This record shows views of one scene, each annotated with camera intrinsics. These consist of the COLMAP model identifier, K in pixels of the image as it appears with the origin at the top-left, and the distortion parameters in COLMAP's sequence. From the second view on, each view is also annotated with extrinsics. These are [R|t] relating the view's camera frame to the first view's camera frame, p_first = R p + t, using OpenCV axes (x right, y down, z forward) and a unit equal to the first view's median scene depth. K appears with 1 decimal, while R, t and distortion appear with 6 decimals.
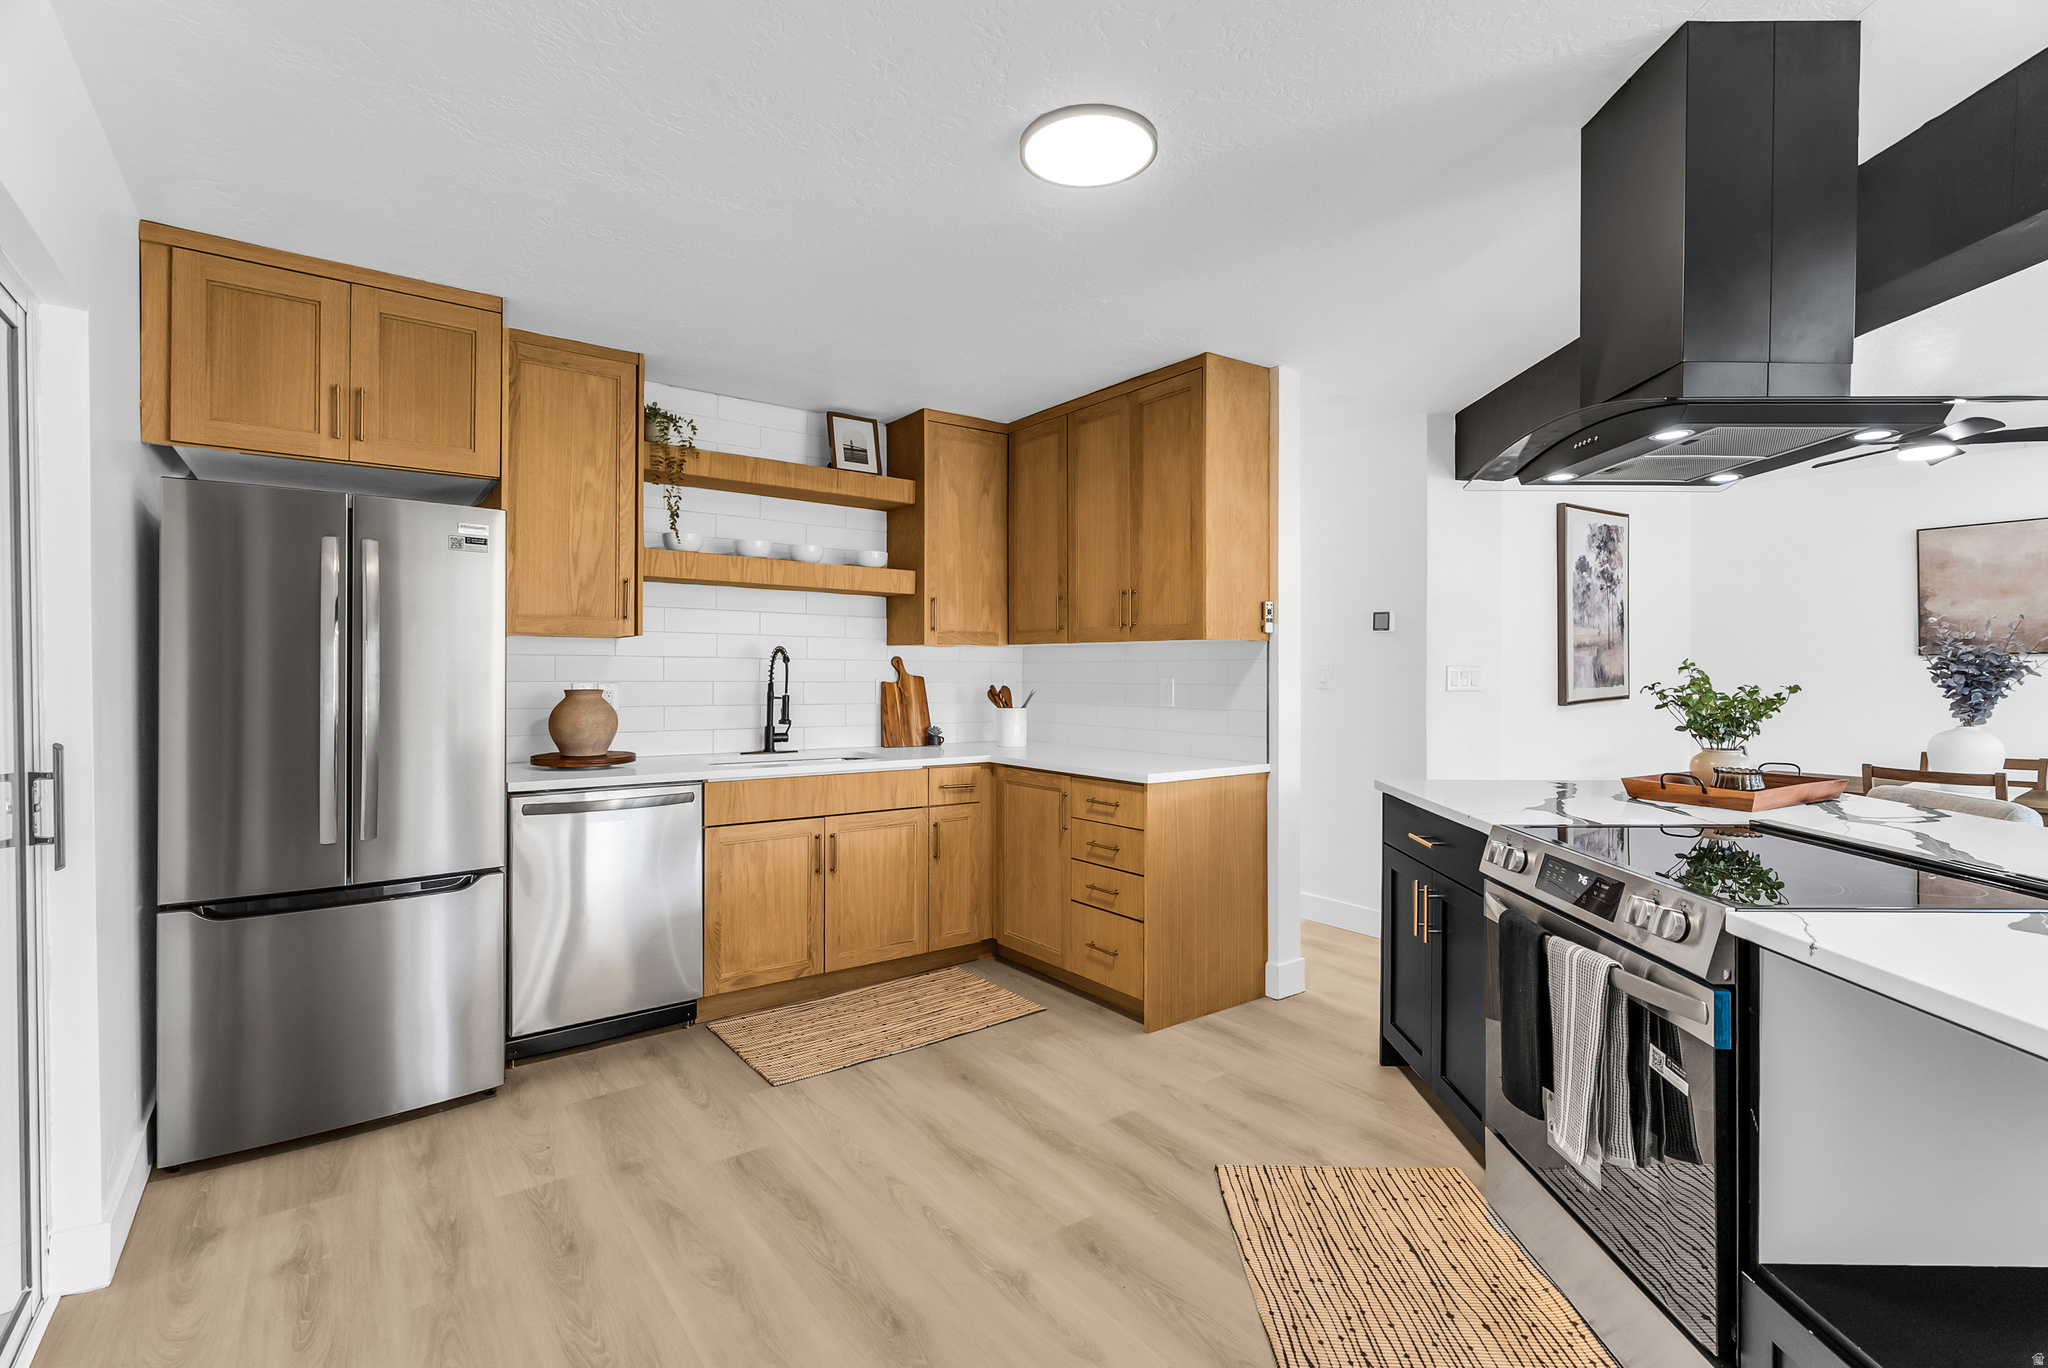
lens RADIAL K [[937.3, 0, 1016.8], [0, 937.3, 671.5], [0, 0, 1]] dist [-0.004010, 0.002131]
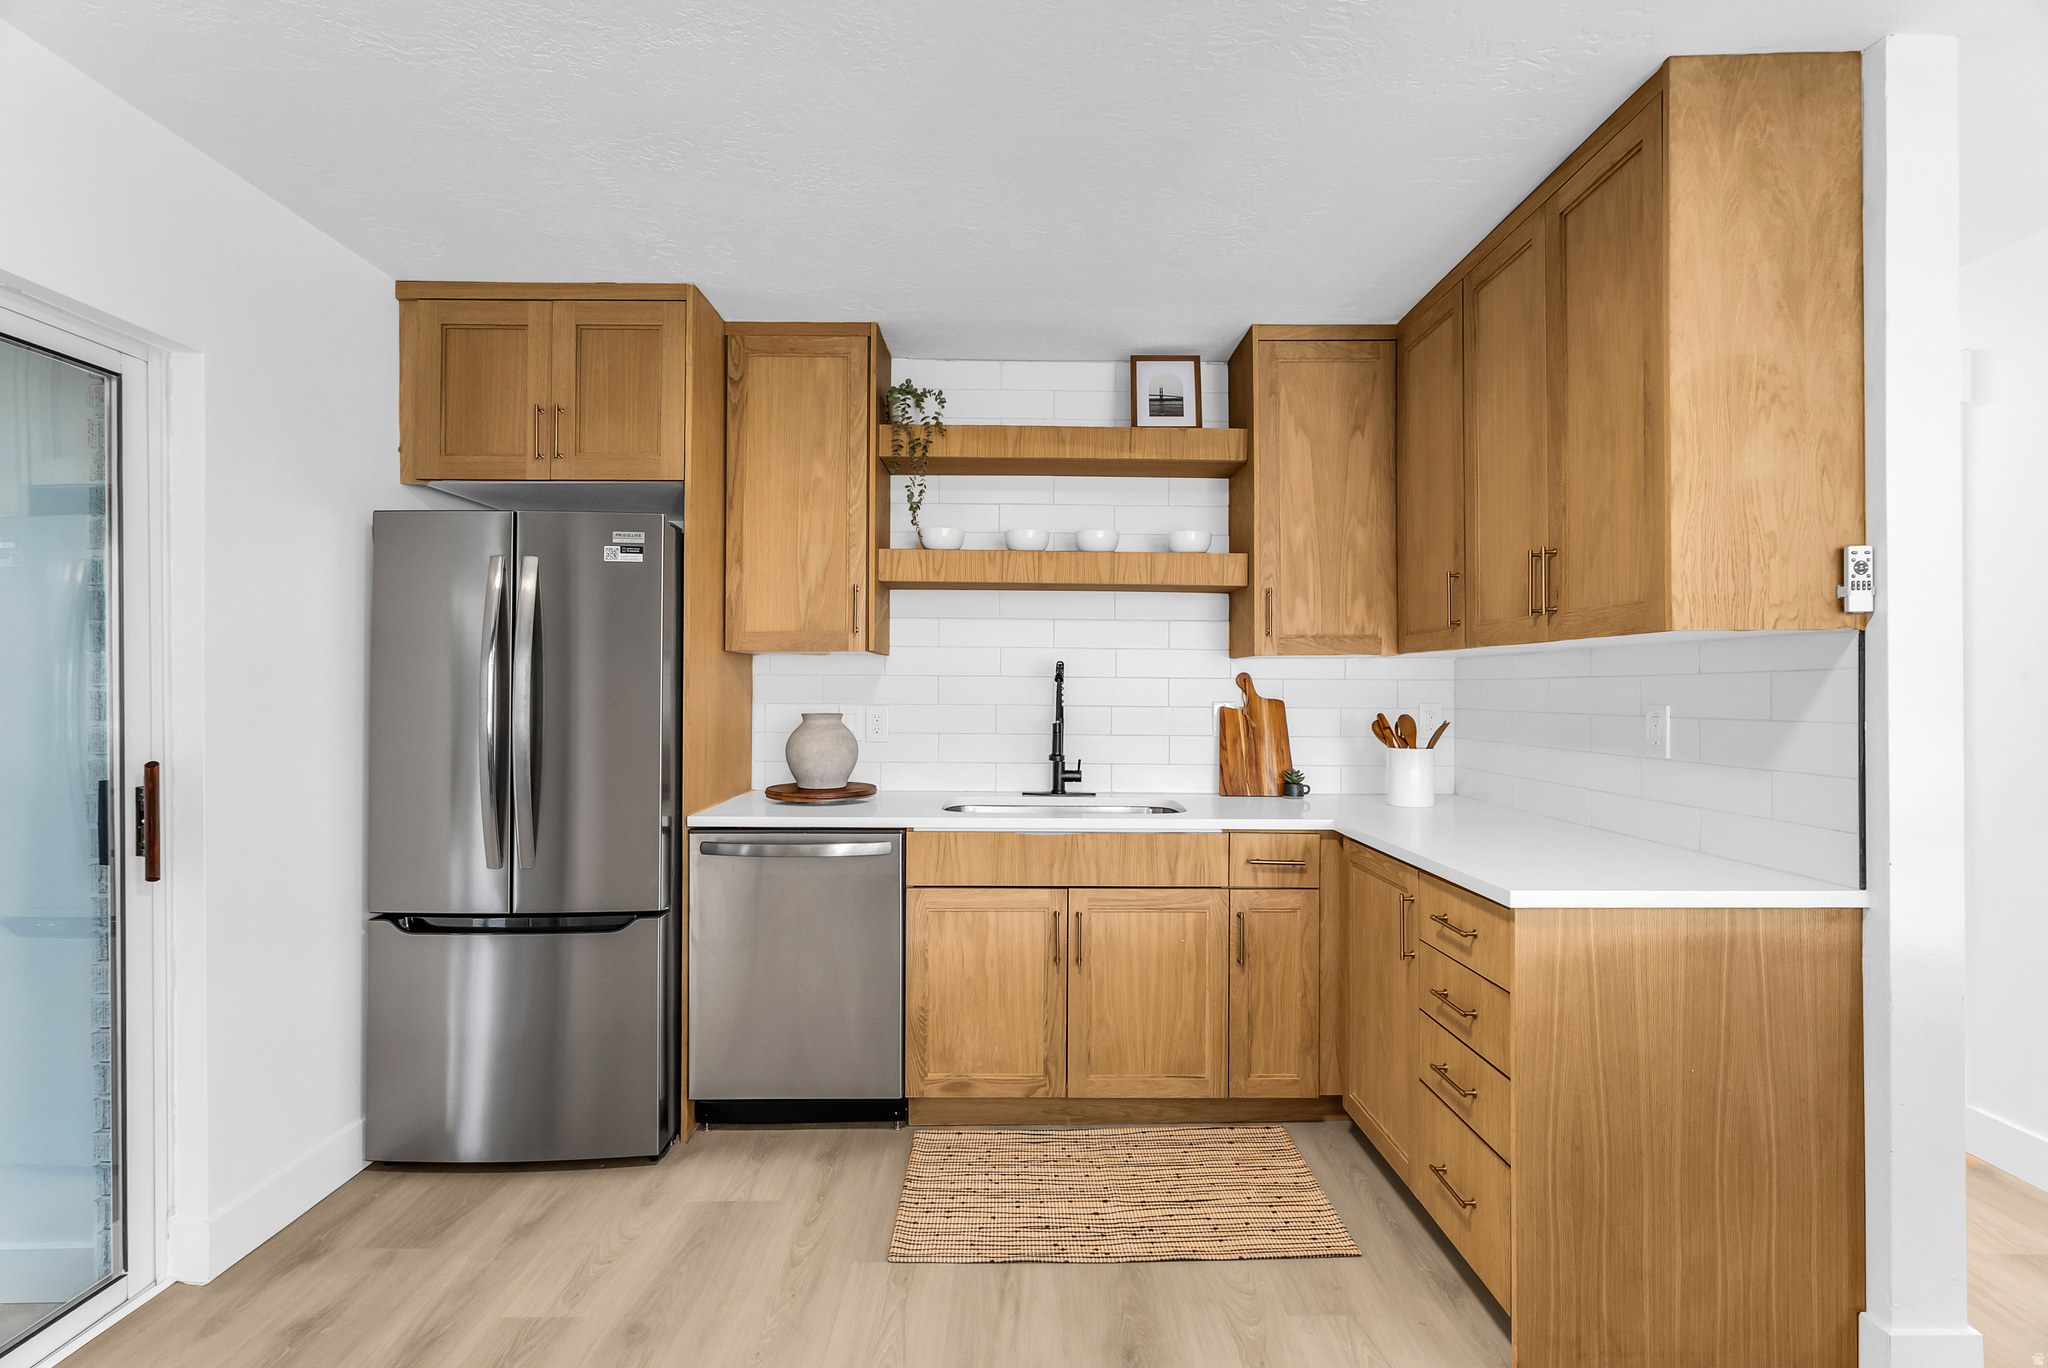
lens RADIAL K [[937.3, 0, 1021.0], [0, 937.3, 687.2], [0, 0, 1]] dist [-0.004010, 0.002131]
pose [[0.810500, -0.002562, -0.585733, 0.207414], [-0.000761, 0.999985, -0.005427, -0.001005], [0.585738, 0.004844, 0.810486, 0.381946]]
